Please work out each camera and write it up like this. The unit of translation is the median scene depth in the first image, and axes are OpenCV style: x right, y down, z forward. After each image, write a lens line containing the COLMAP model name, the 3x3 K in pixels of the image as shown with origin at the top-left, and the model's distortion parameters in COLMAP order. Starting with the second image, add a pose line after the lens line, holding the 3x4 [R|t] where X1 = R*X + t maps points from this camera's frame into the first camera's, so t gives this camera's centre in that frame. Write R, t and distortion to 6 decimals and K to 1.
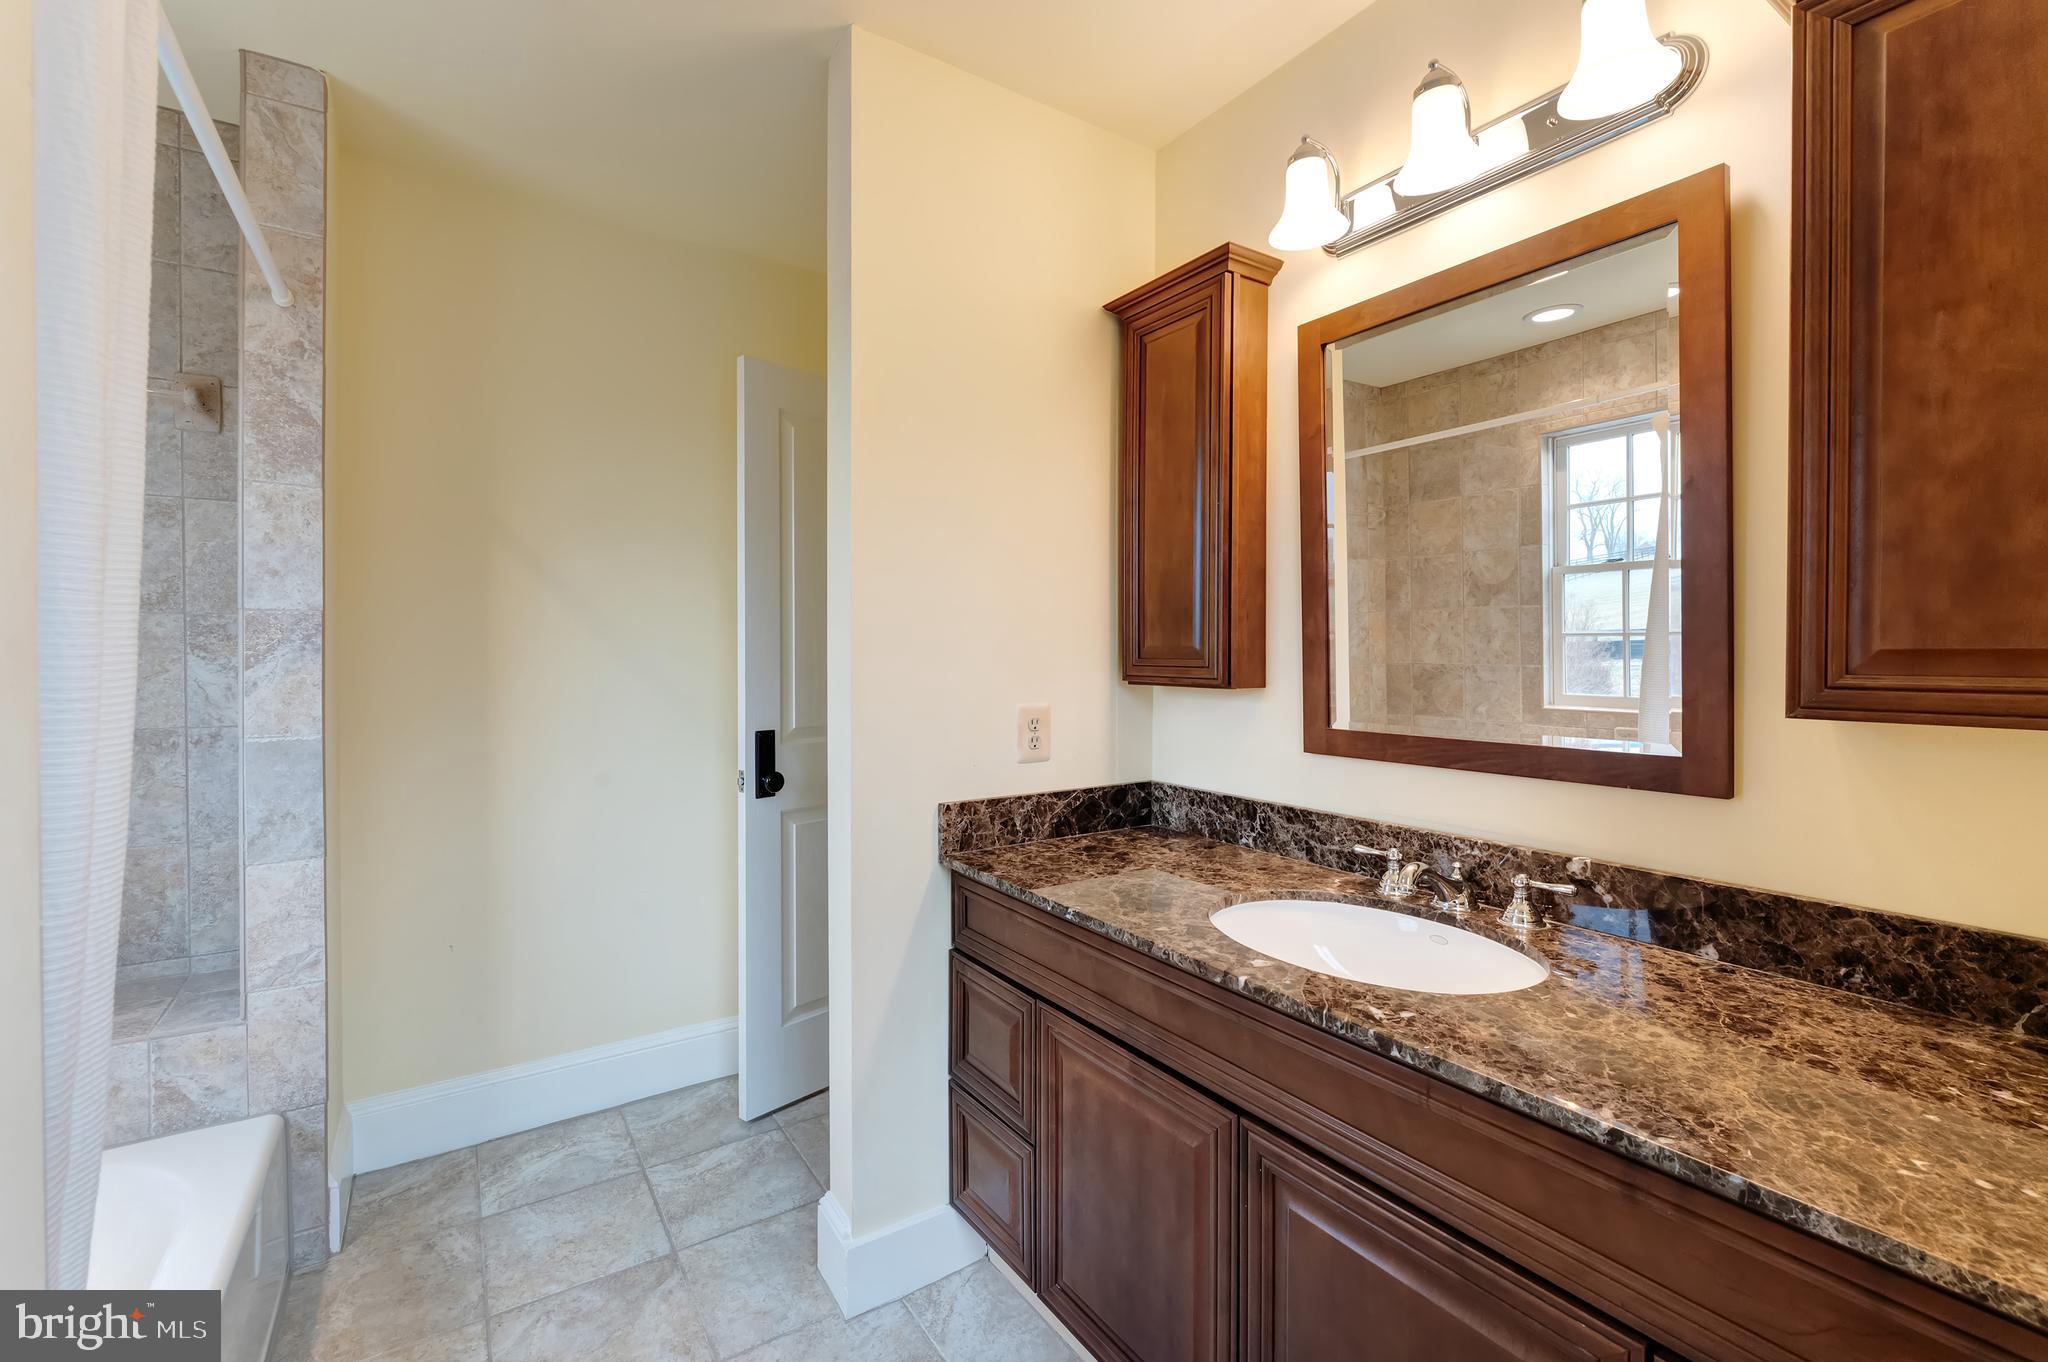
lens RADIAL K [[894.3, 0, 1034.3], [0, 894.3, 666.0], [0, 0, 1]] dist [-0.001102, 0.000266]
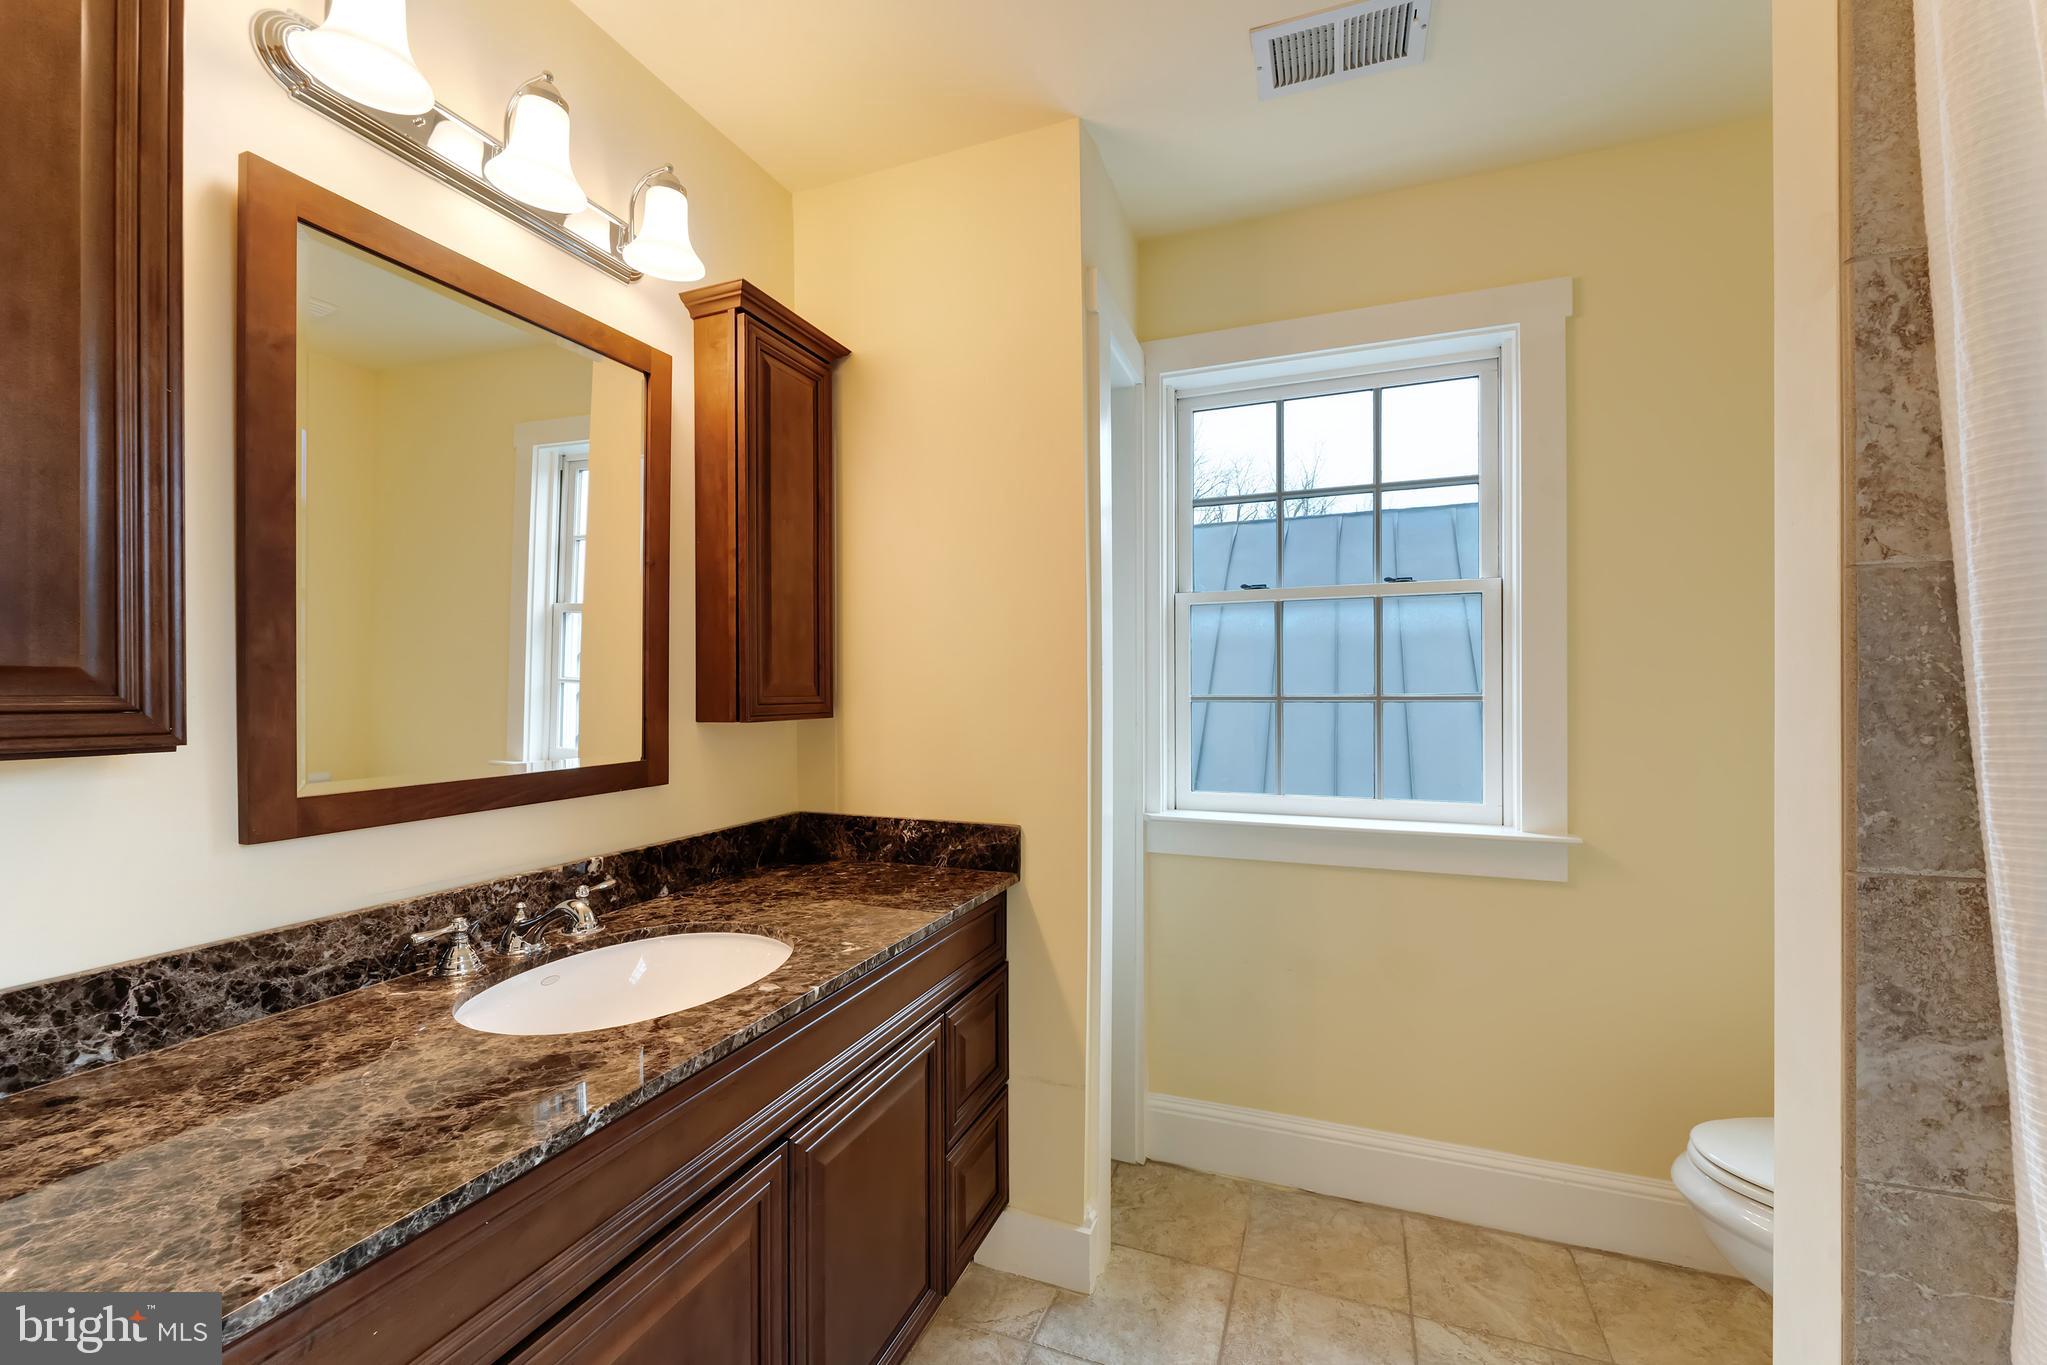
lens RADIAL K [[823.8, 0, 1033.0], [0, 823.8, 683.8], [0, 0, 1]] dist [-0.000279, -0.000110]
pose [[-0.571674, 0.003284, 0.820474, -0.580713], [0.012507, 0.999911, 0.004712, -0.012752], [-0.820386, 0.012956, -0.571664, 1.078279]]
